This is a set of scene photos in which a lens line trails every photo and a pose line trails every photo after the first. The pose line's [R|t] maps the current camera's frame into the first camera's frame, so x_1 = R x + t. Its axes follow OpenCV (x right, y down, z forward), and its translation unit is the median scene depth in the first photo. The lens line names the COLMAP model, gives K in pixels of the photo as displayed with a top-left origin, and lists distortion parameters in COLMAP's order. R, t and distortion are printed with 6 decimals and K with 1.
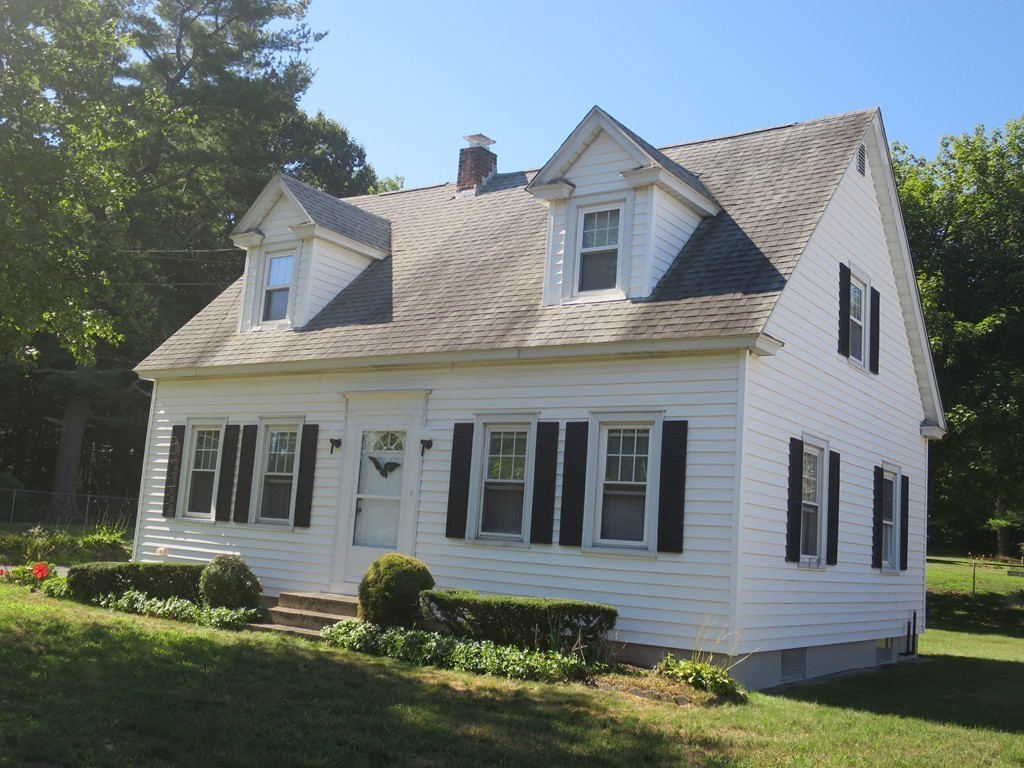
lens RADIAL K [[1080.4, 0, 512.0], [0, 1080.4, 384.0], [0, 0, 1]] dist [-0.073781, 0.009883]
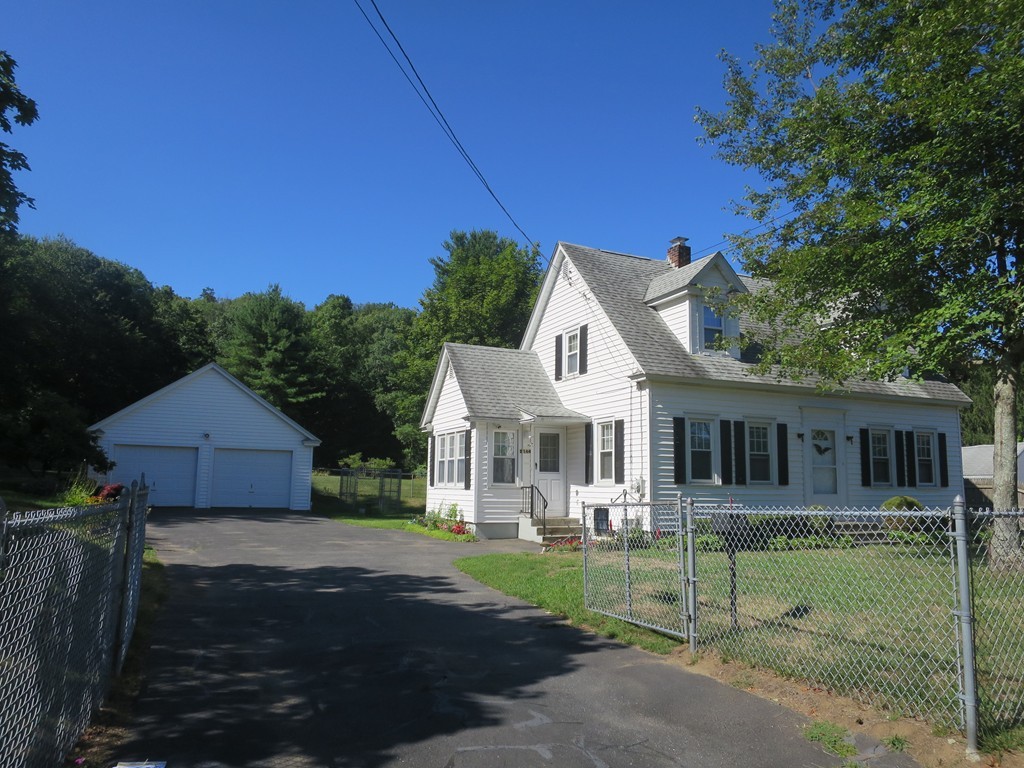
lens RADIAL K [[739.9, 0, 512.0], [0, 739.9, 384.0], [0, 0, 1]] dist [-0.053561, 0.014829]
pose [[0.515439, 0.059138, 0.854883, -1.454115], [-0.102075, 0.994750, -0.007269, 0.029035], [-0.850825, -0.083516, 0.518769, 0.813368]]
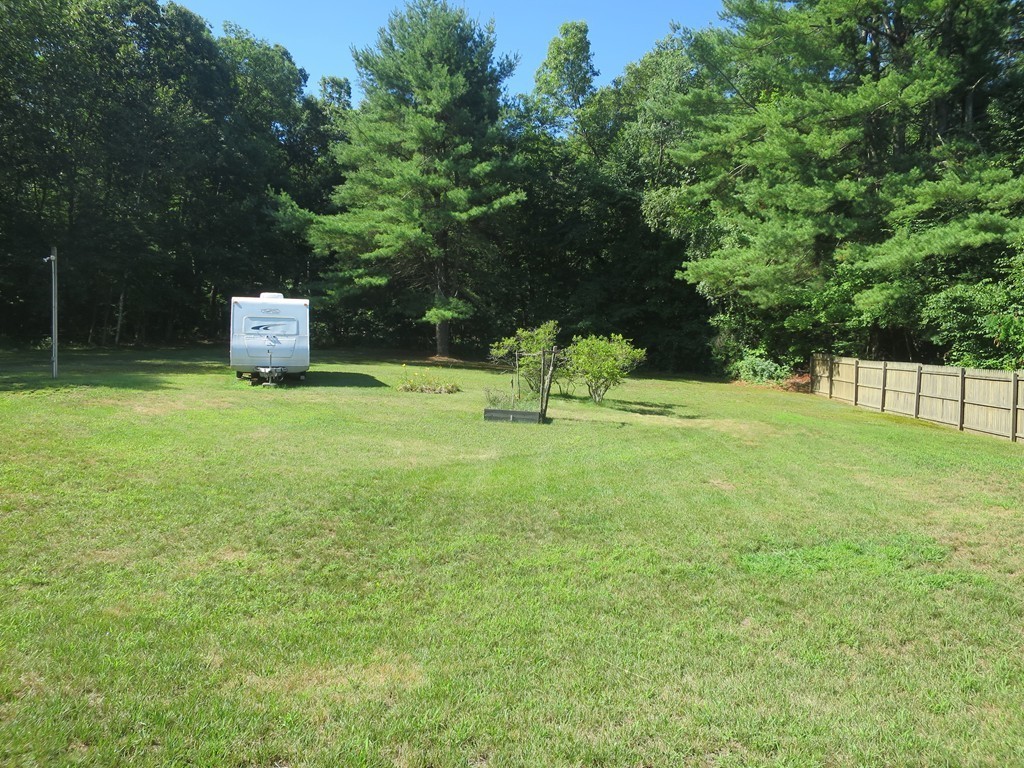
lens RADIAL K [[739.9, 0, 512.0], [0, 739.9, 384.0], [0, 0, 1]] dist [-0.053561, 0.014829]
pose [[0.847051, -0.072552, 0.526536, 1.172423], [-0.032498, 0.981717, 0.187554, 0.365473], [-0.530517, -0.175979, 0.829206, 2.728150]]
